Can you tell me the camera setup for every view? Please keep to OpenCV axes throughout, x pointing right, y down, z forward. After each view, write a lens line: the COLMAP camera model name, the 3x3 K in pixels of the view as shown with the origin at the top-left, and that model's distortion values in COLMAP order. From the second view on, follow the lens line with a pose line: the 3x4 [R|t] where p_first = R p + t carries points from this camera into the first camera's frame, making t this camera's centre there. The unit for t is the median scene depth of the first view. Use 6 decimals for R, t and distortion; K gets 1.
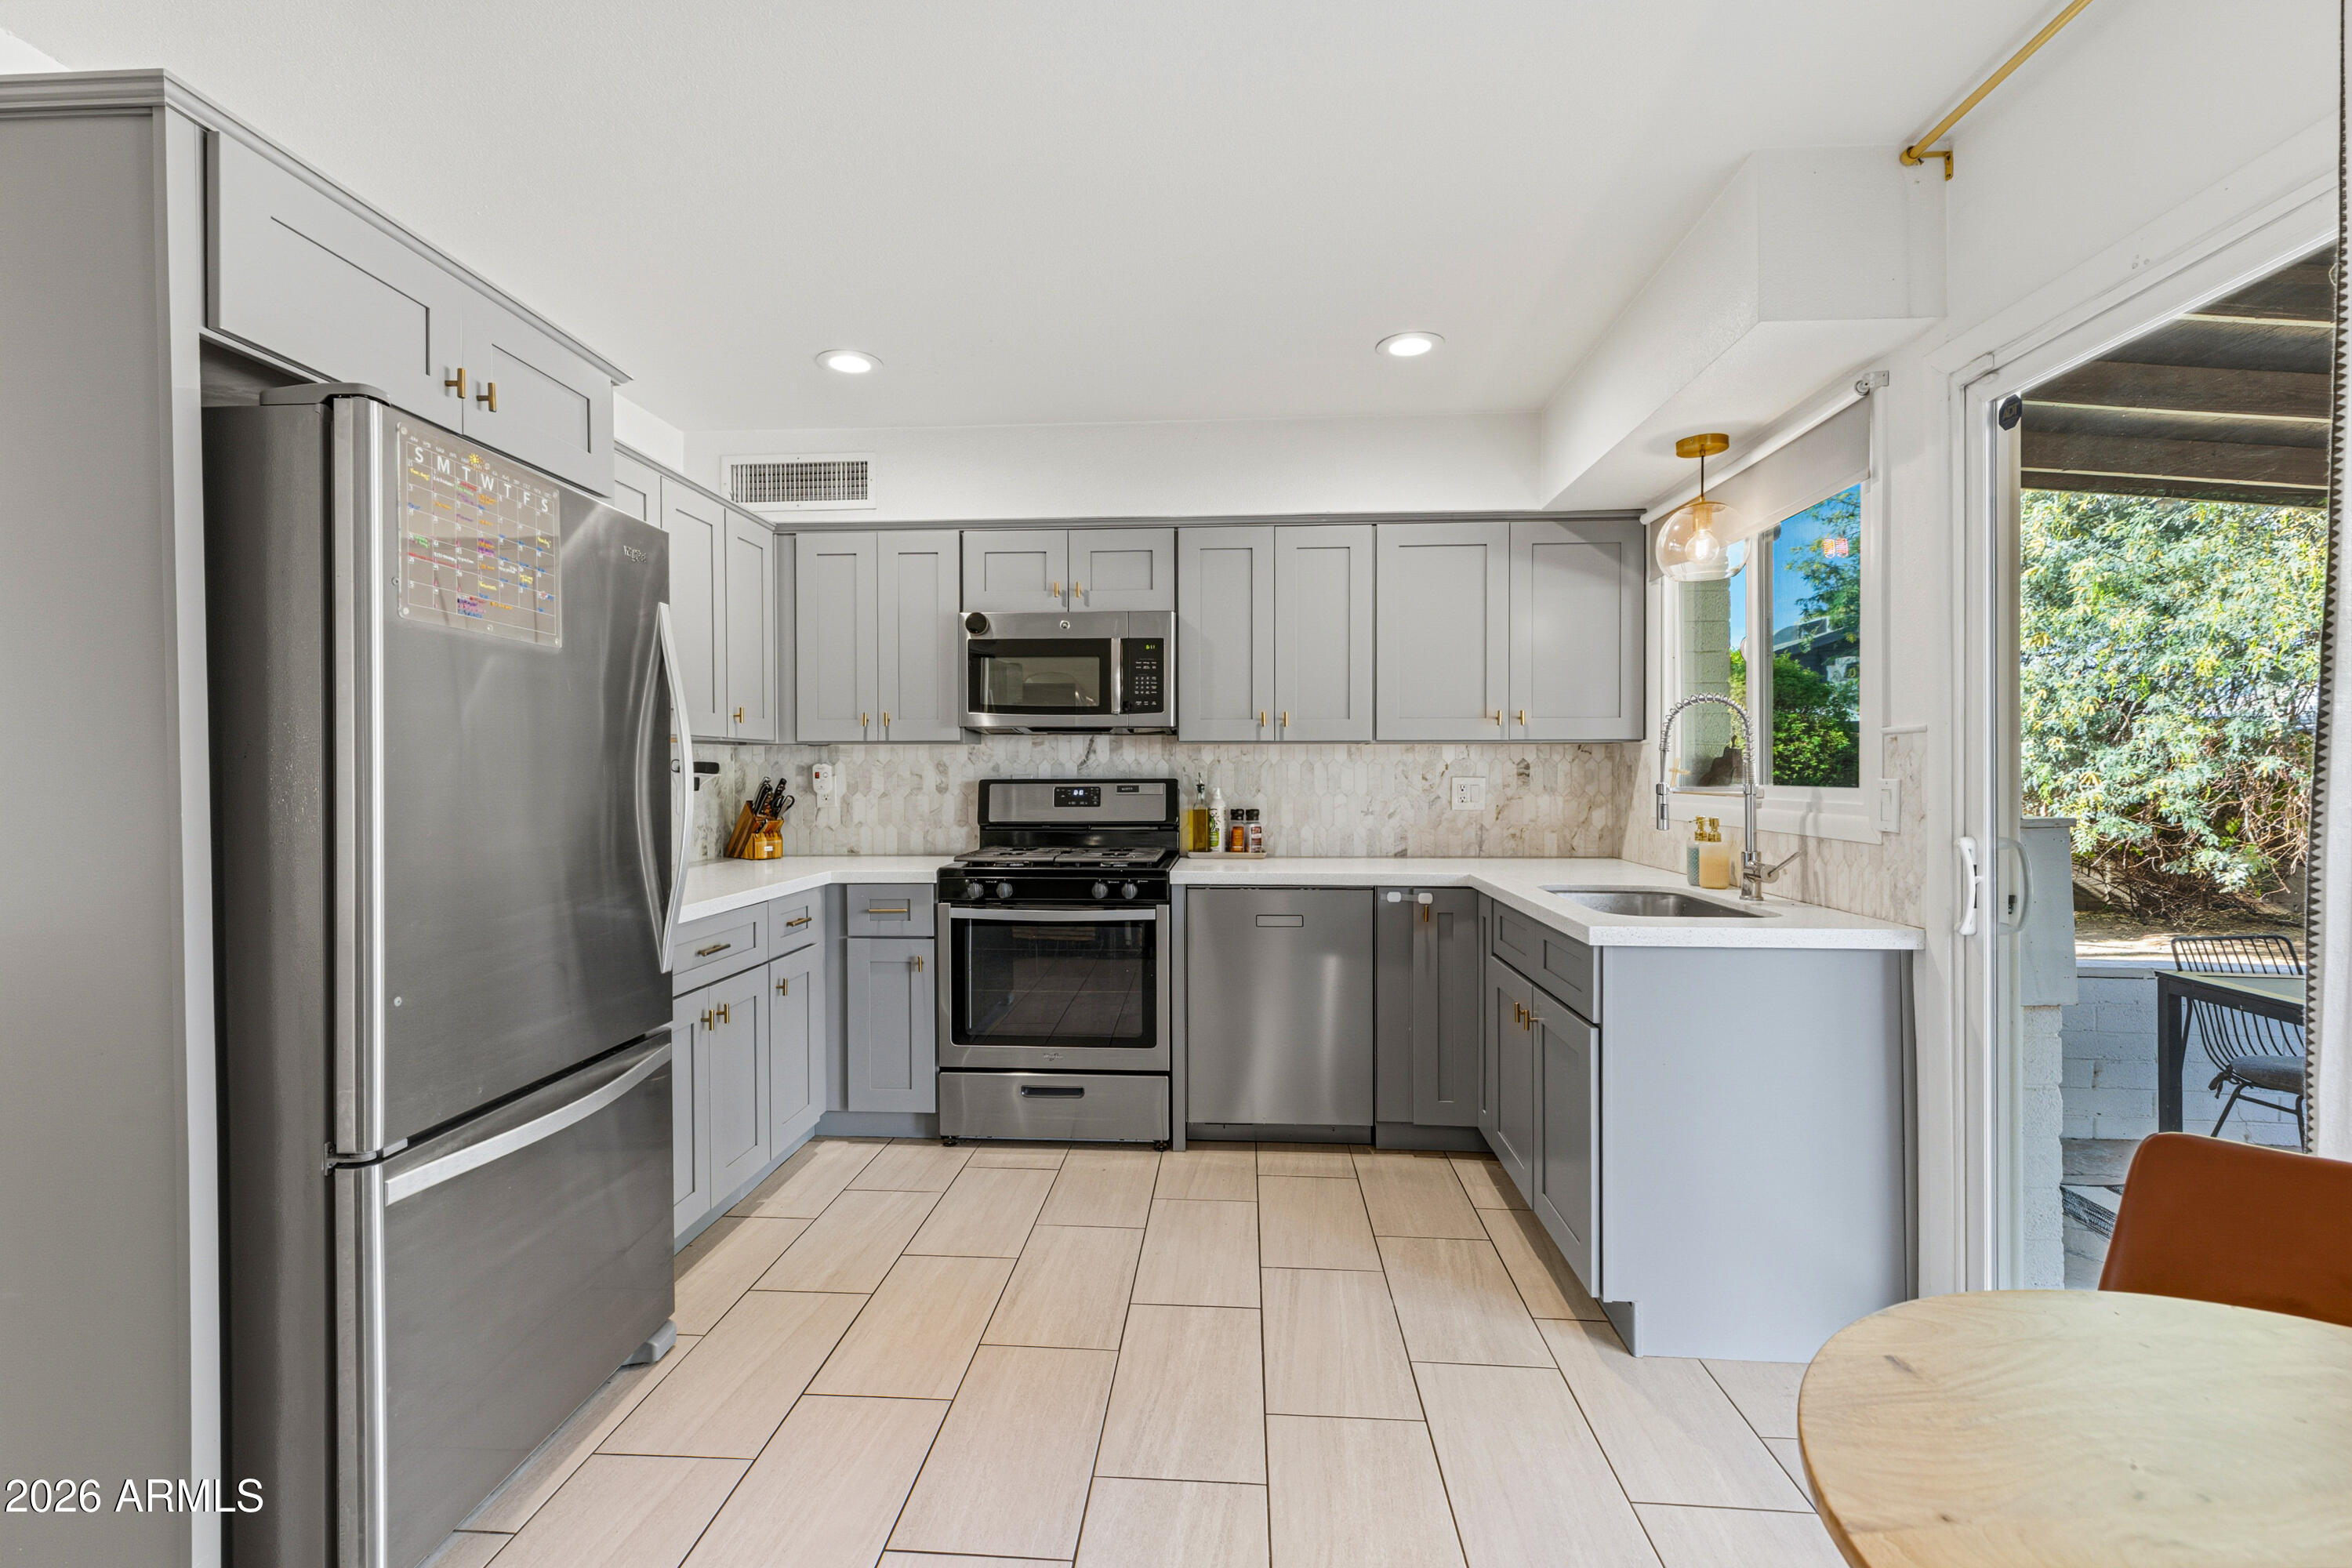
lens RADIAL K [[1056.8, 0, 1161.7], [0, 1056.8, 779.7], [0, 0, 1]] dist [-0.003932, -0.000060]
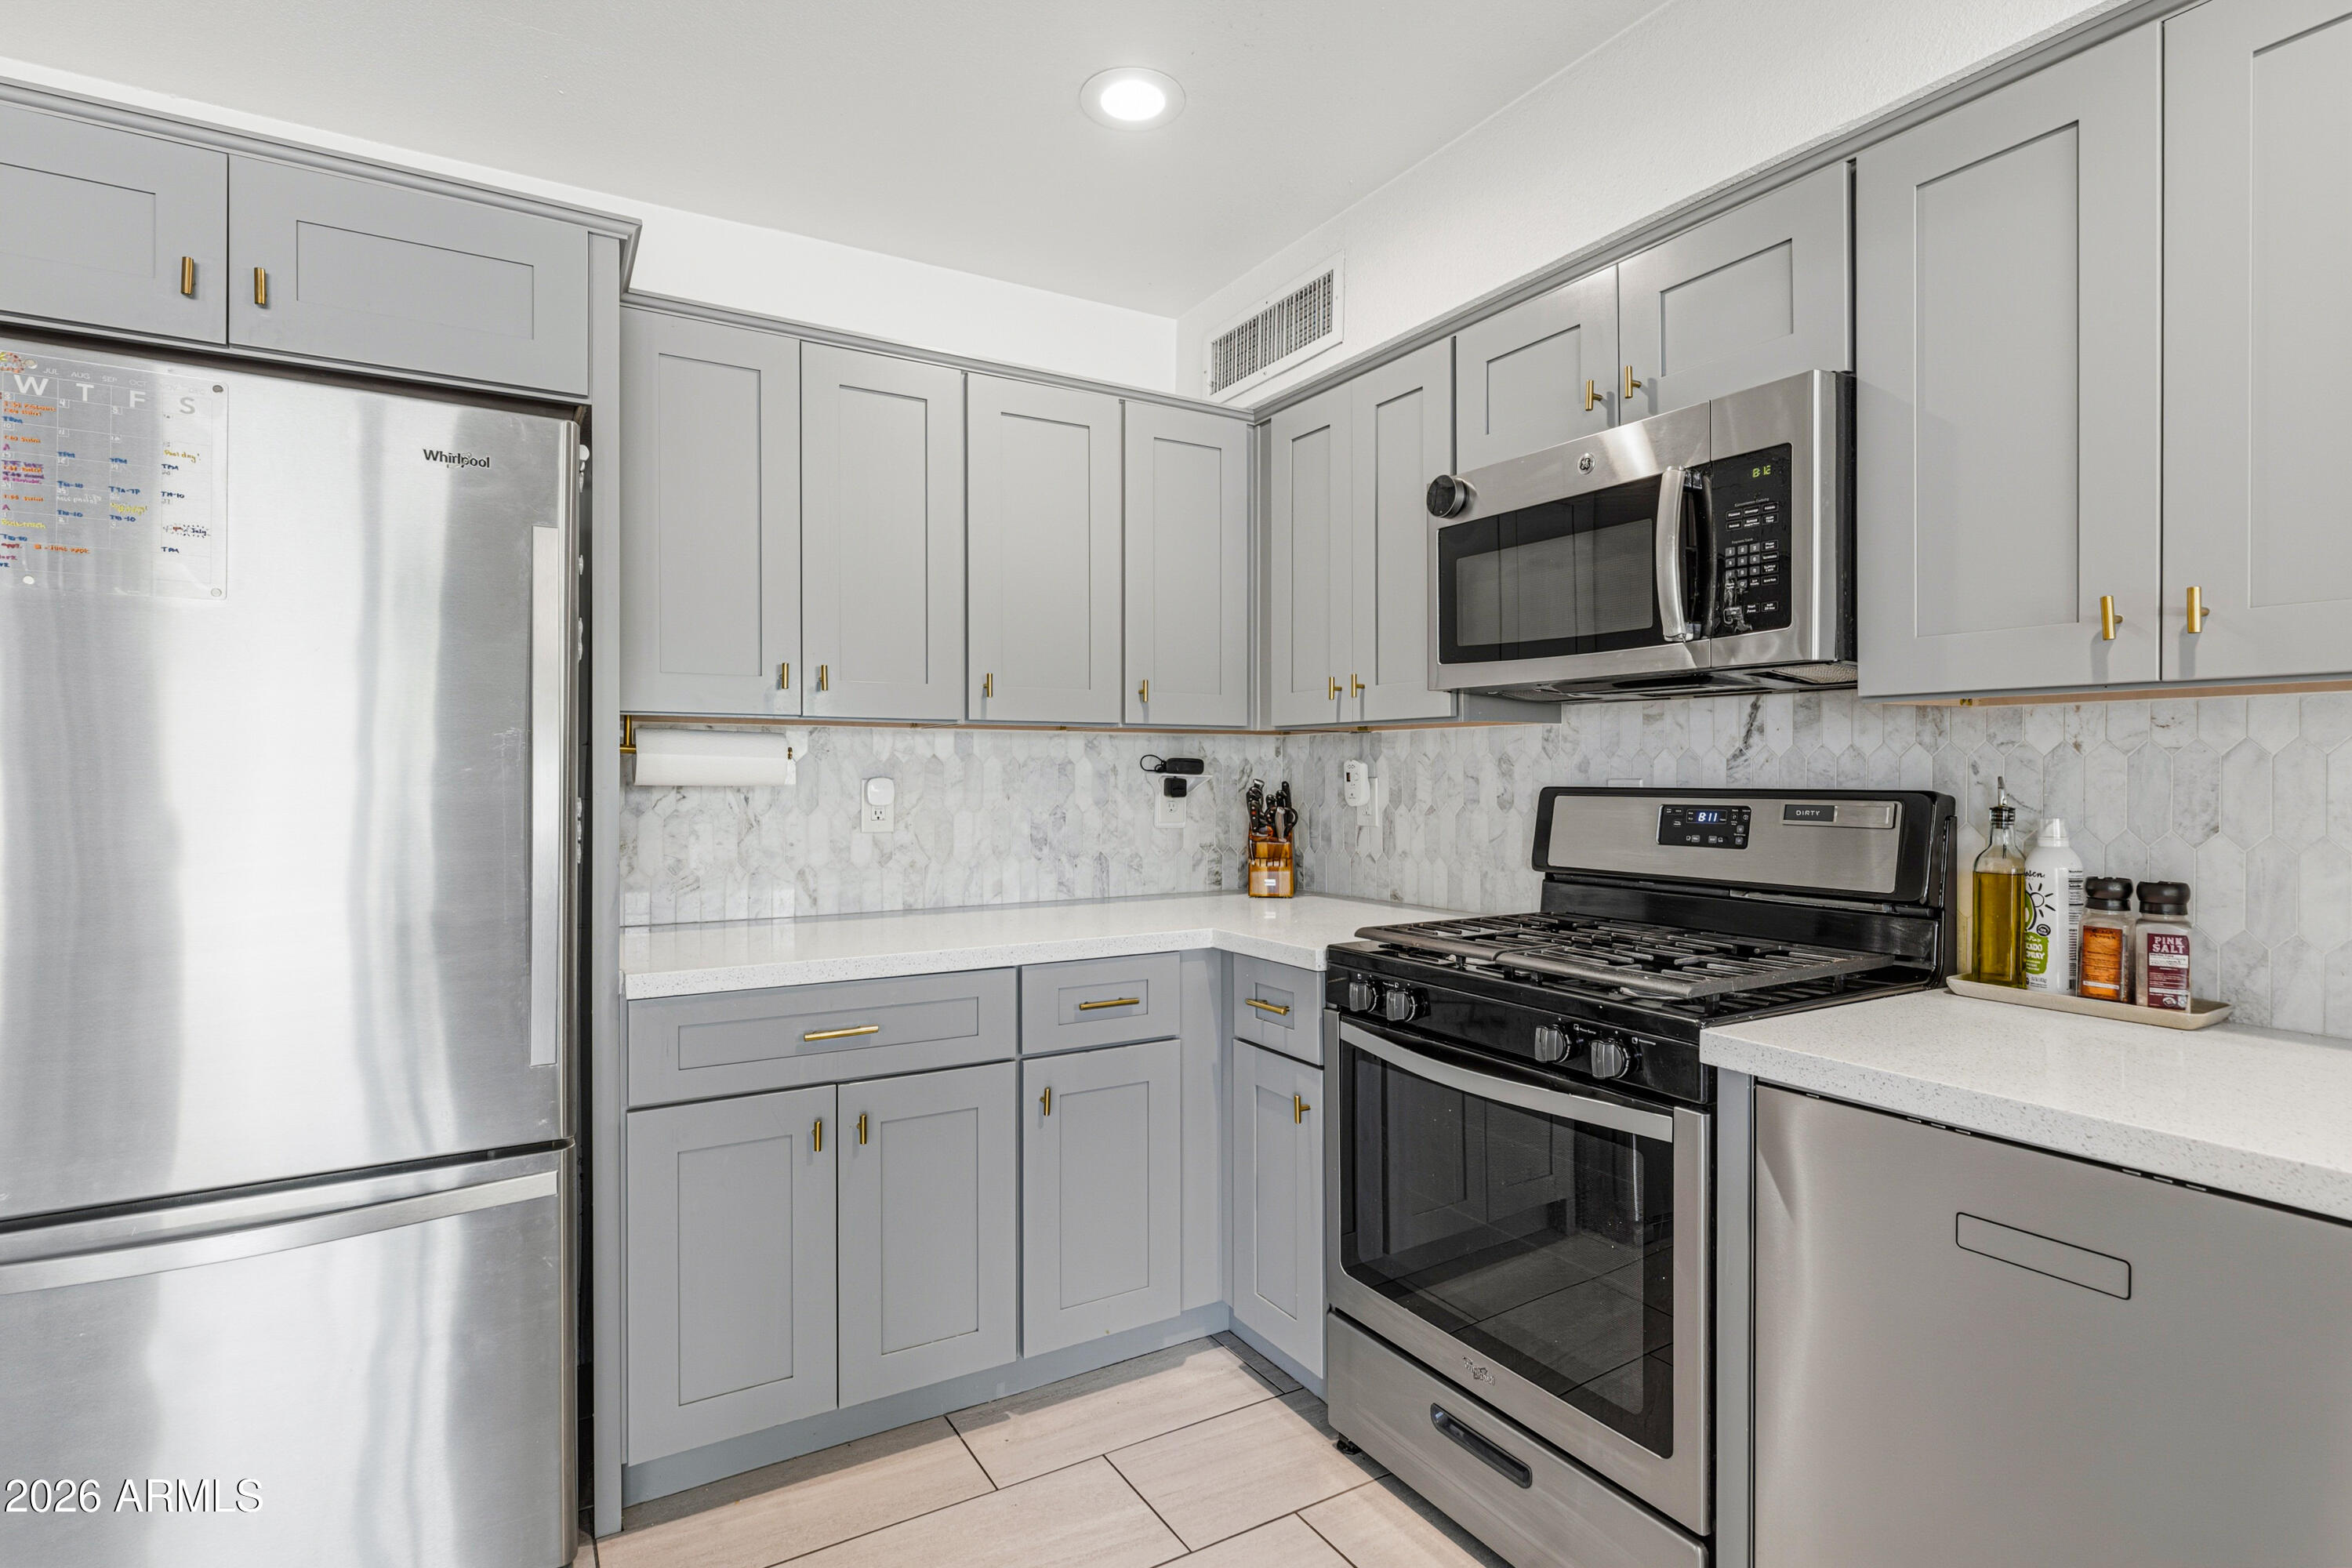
lens RADIAL K [[1146.0, 0, 1168.0], [0, 1146.0, 781.7], [0, 0, 1]] dist [-0.000011, -0.001108]
pose [[0.569620, 0.009701, -0.821851, 0.224268], [-0.007488, 0.999950, 0.006614, -0.005959], [0.821874, 0.002386, 0.569664, 0.552632]]
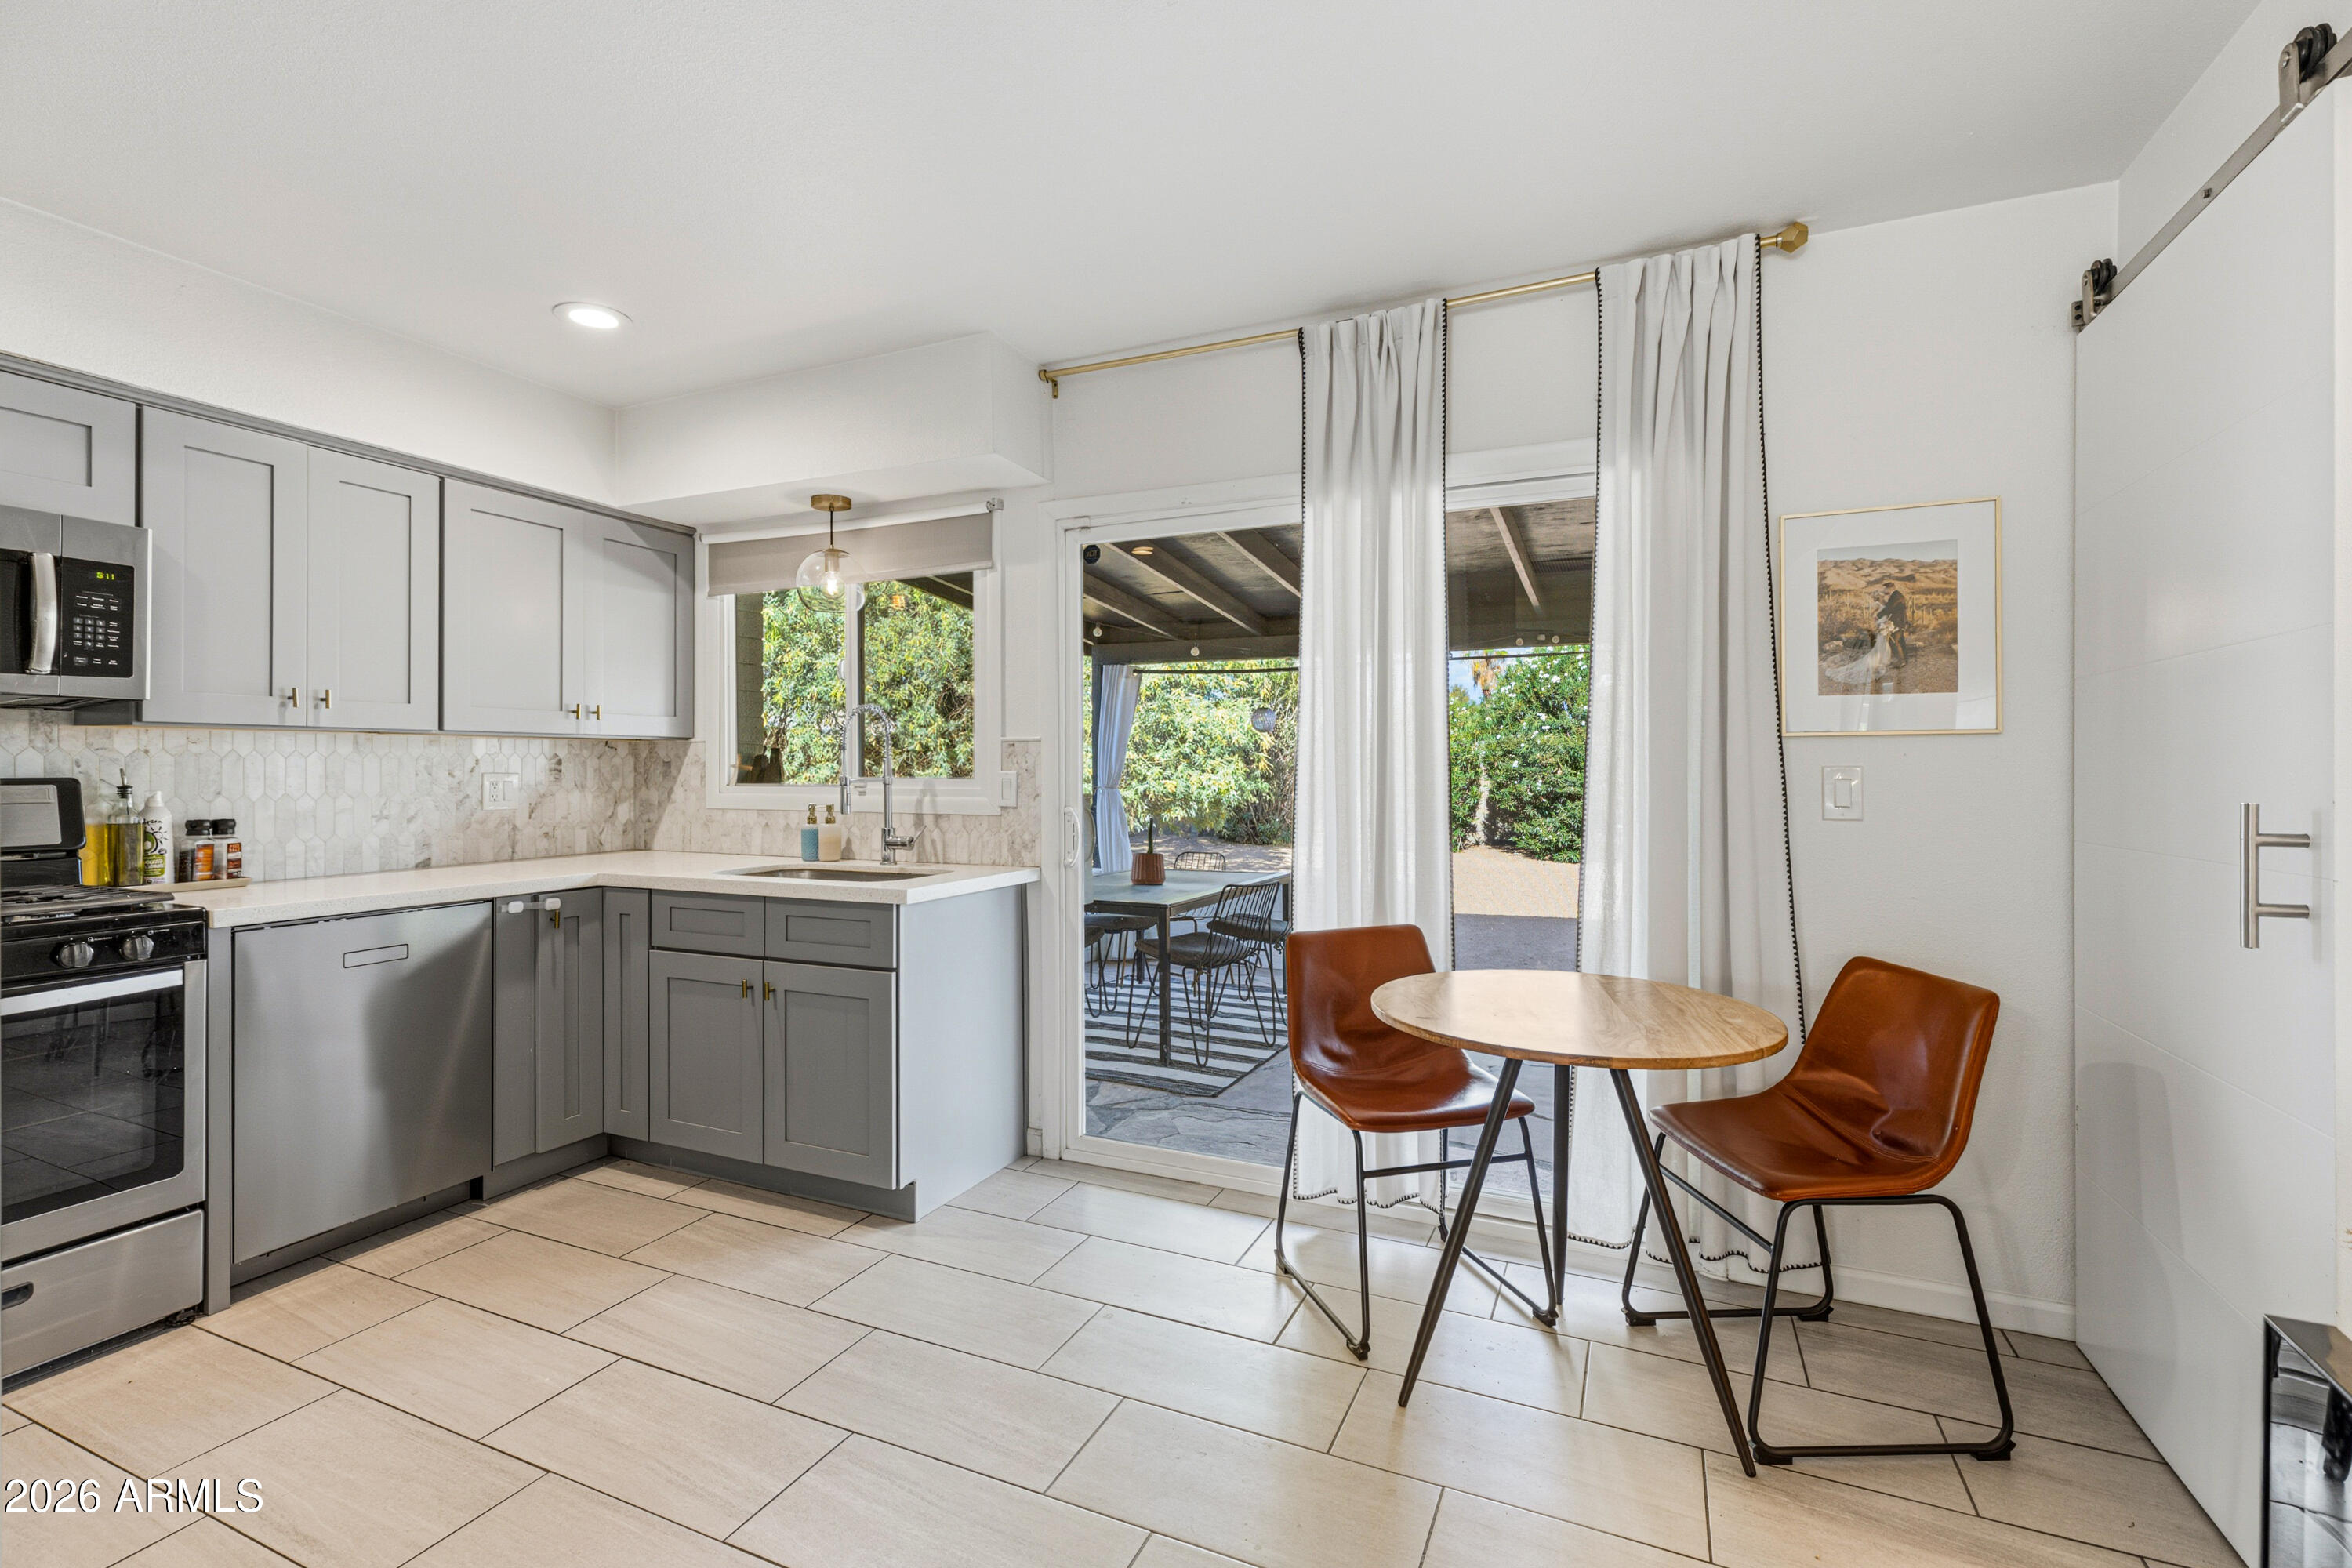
lens RADIAL K [[1056.8, 0, 1156.0], [0, 1056.8, 767.5], [0, 0, 1]] dist [-0.003932, -0.000060]
pose [[0.350439, 0.000682, 0.936585, -0.390854], [0.008123, 0.999960, -0.003768, 0.000545], [-0.936550, 0.008928, 0.350420, 0.162631]]
